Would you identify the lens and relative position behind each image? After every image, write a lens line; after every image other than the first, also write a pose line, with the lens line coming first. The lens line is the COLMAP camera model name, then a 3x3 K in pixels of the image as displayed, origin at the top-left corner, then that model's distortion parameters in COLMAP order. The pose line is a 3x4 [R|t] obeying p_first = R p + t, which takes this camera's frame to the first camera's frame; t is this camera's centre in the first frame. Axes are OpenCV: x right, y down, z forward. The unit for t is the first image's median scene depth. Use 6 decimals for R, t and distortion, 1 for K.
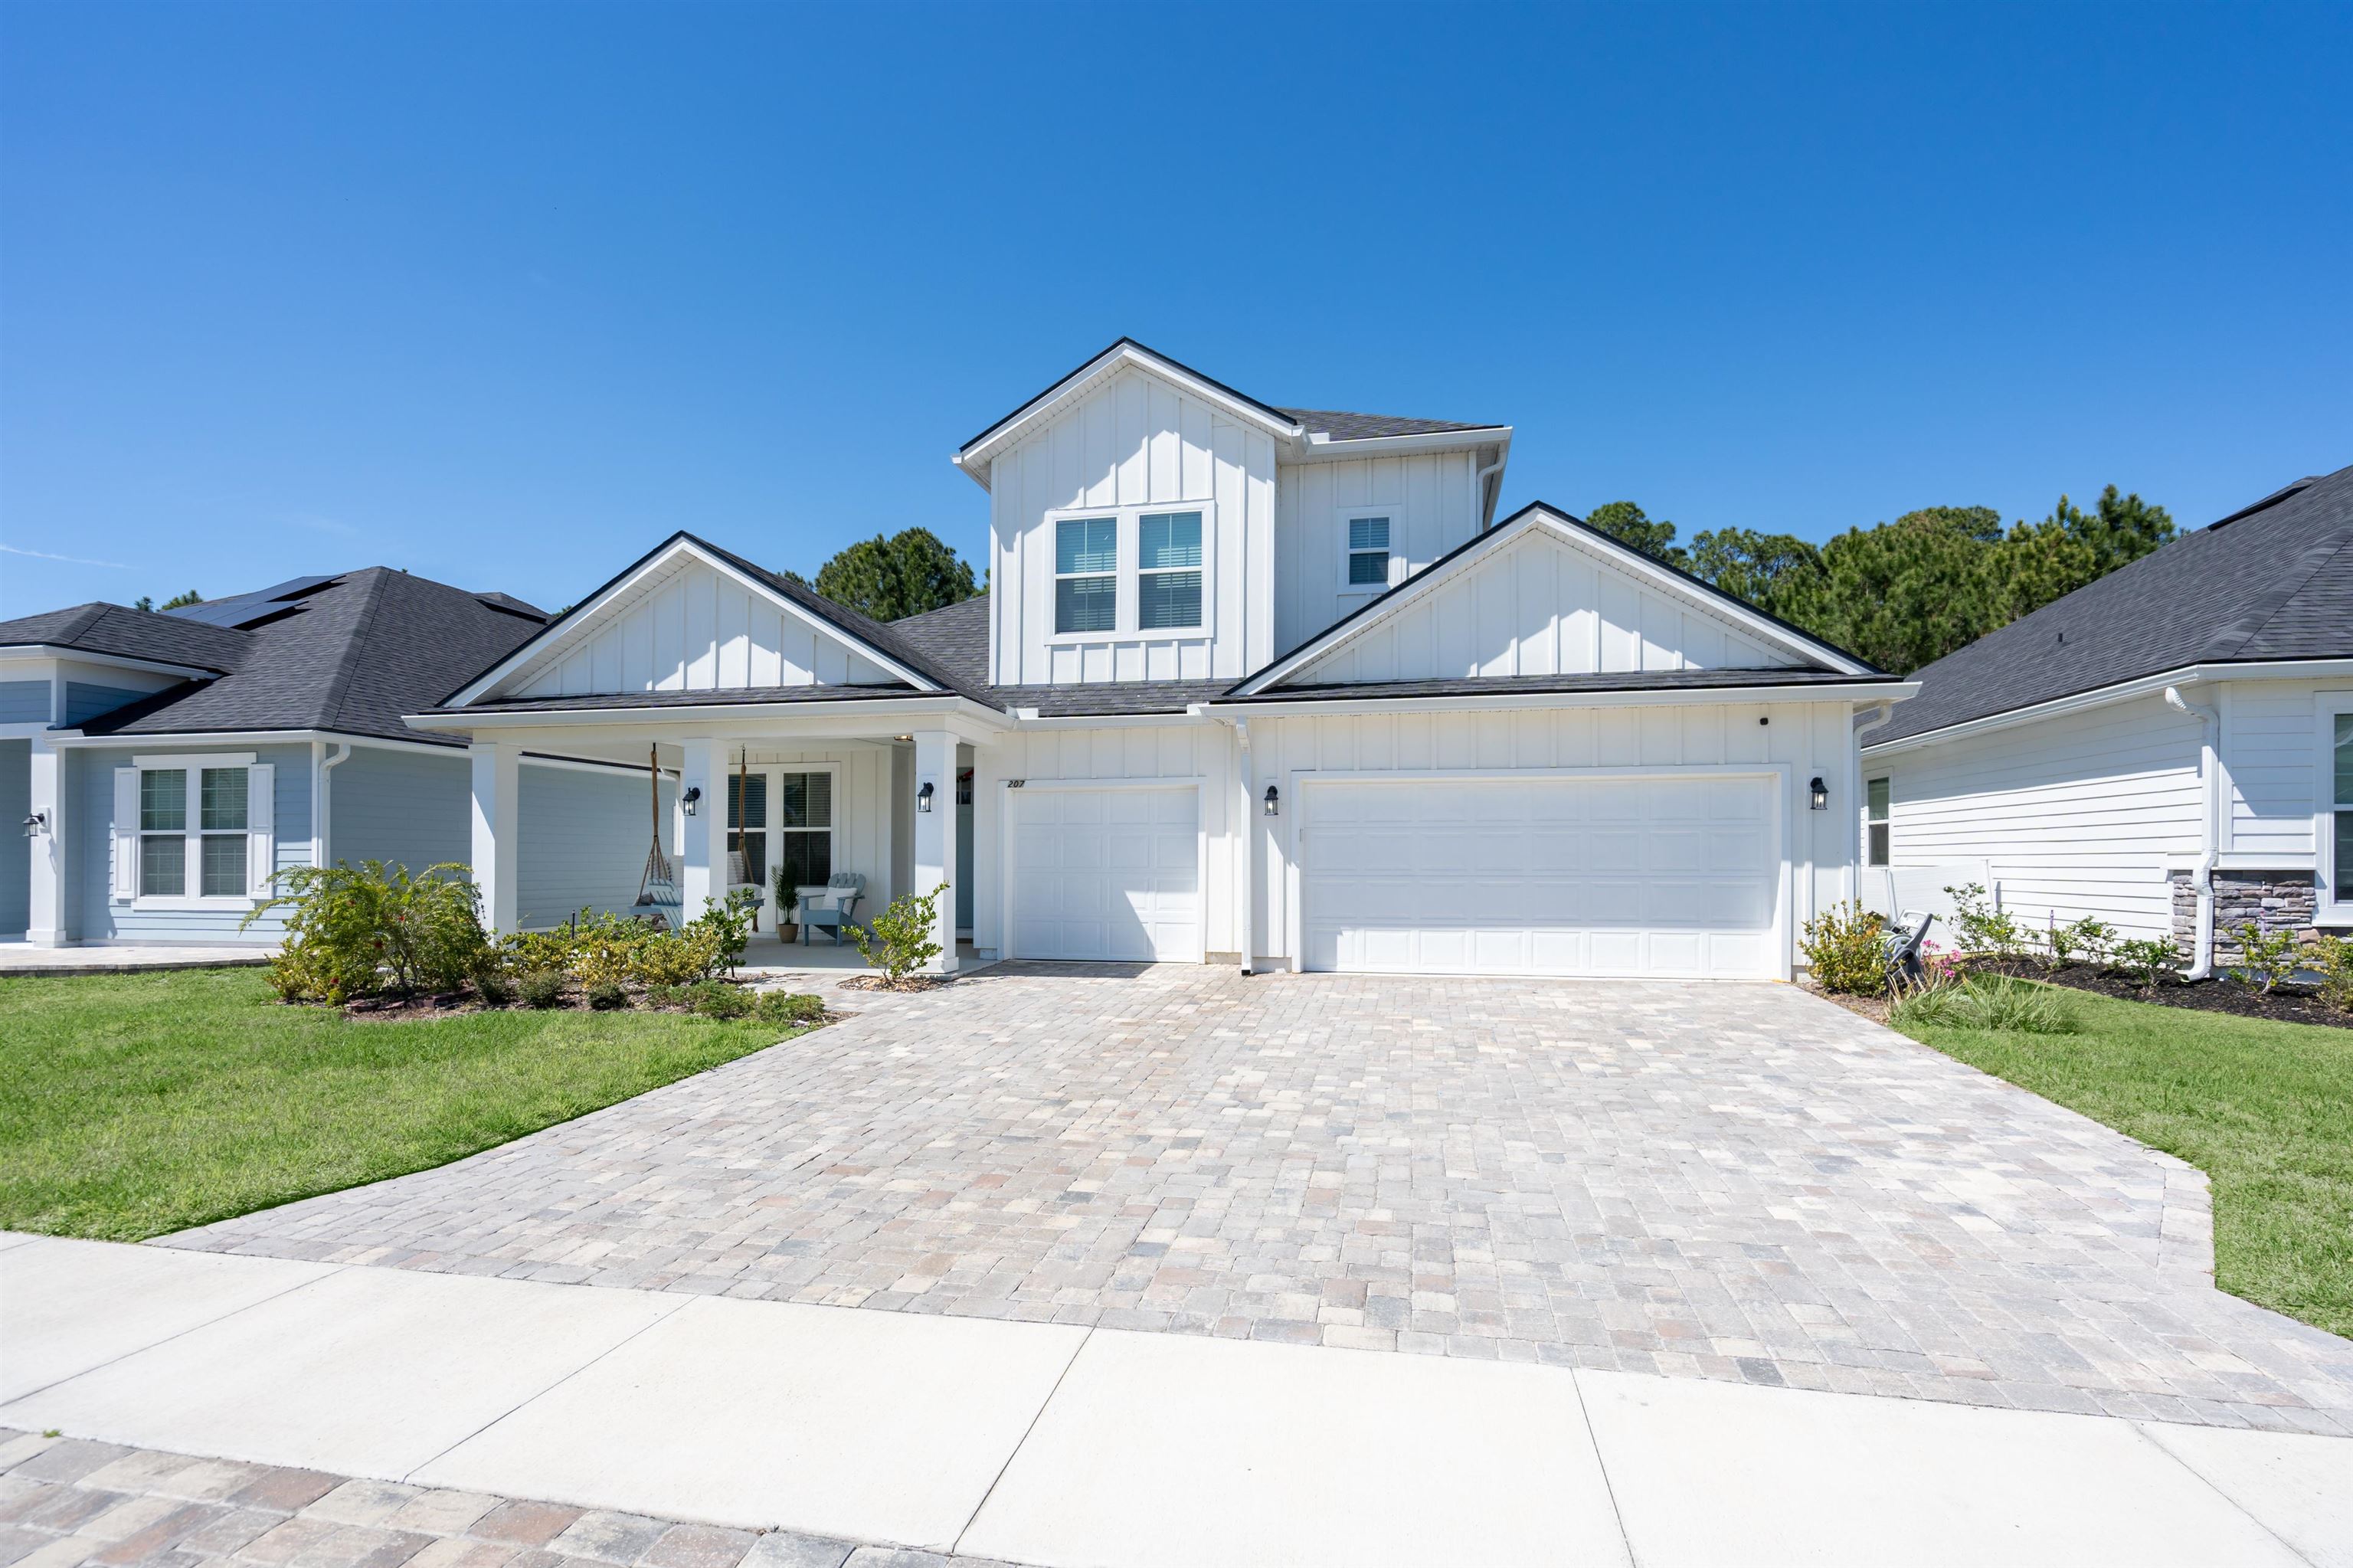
lens RADIAL K [[1056.4, 0, 1182.4], [0, 1056.4, 844.8], [0, 0, 1]] dist [0.000049, 0.000072]
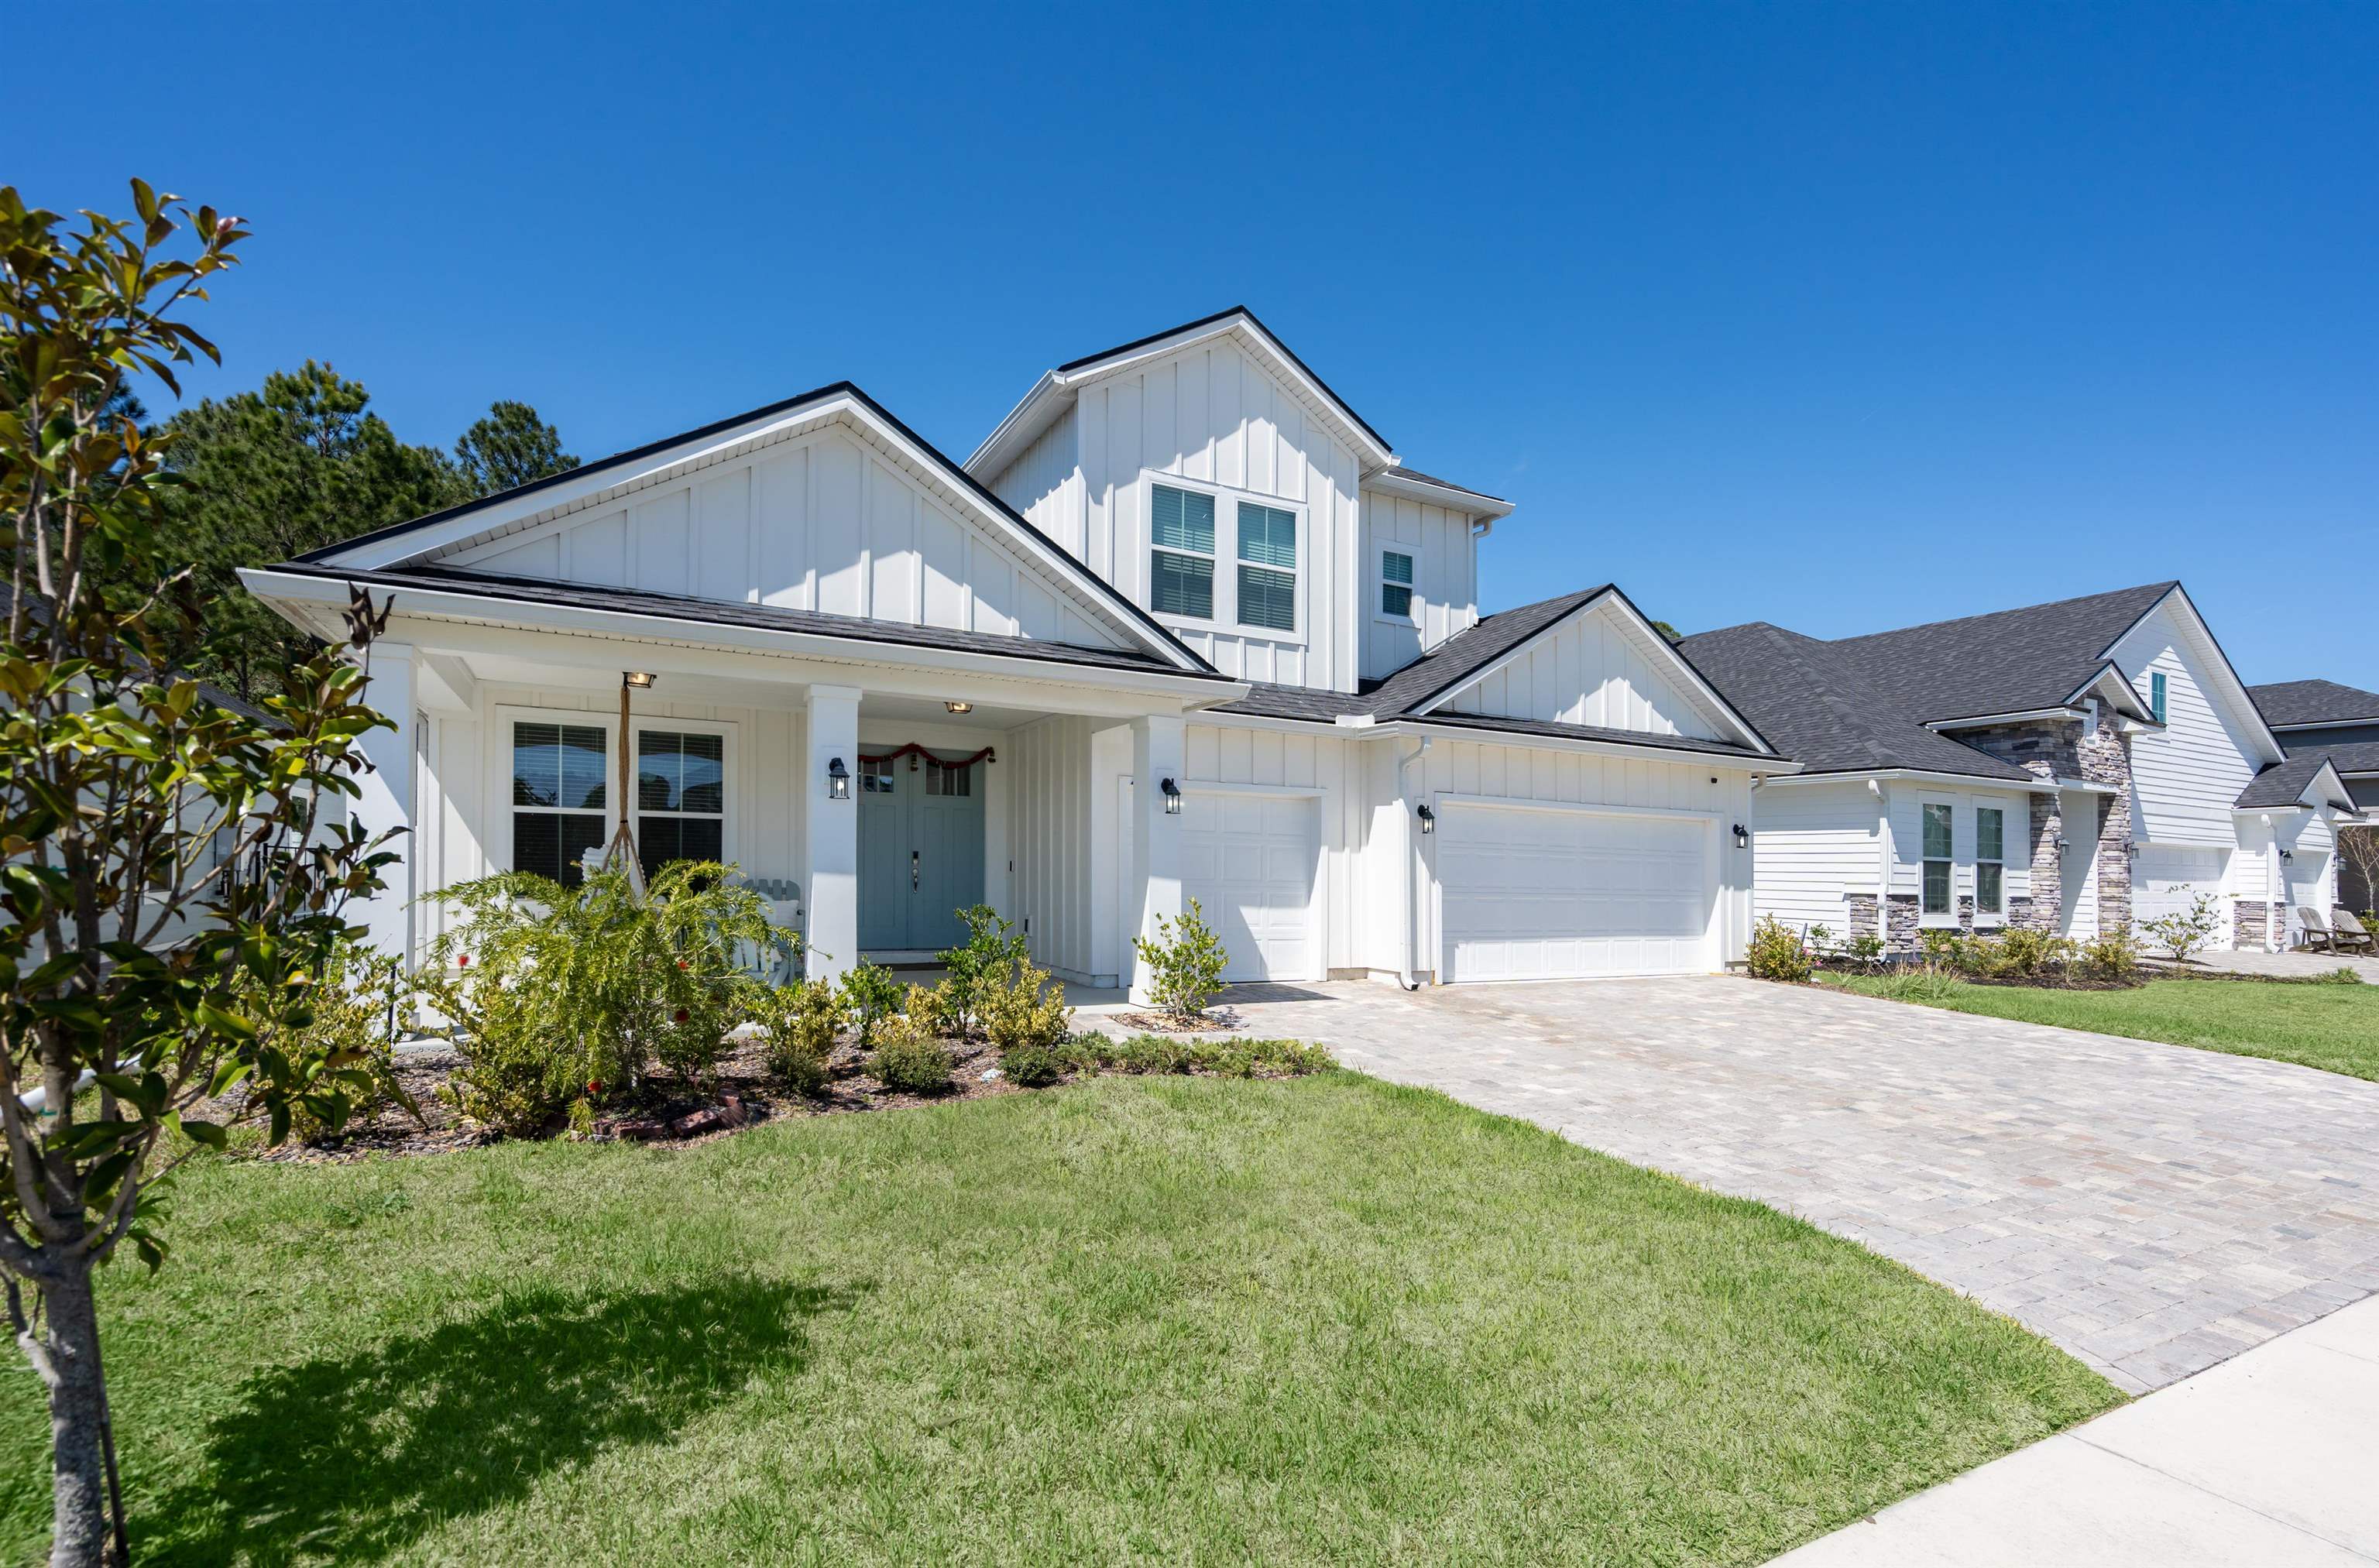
lens RADIAL K [[1103.1, 0, 1192.7], [0, 1103.1, 848.3], [0, 0, 1]] dist [-0.003902, -0.000043]
pose [[0.769370, 0.031801, 0.638011, -0.694709], [-0.034398, 0.999373, -0.008332, 0.002699], [-0.637876, -0.015536, 0.769982, 0.281468]]
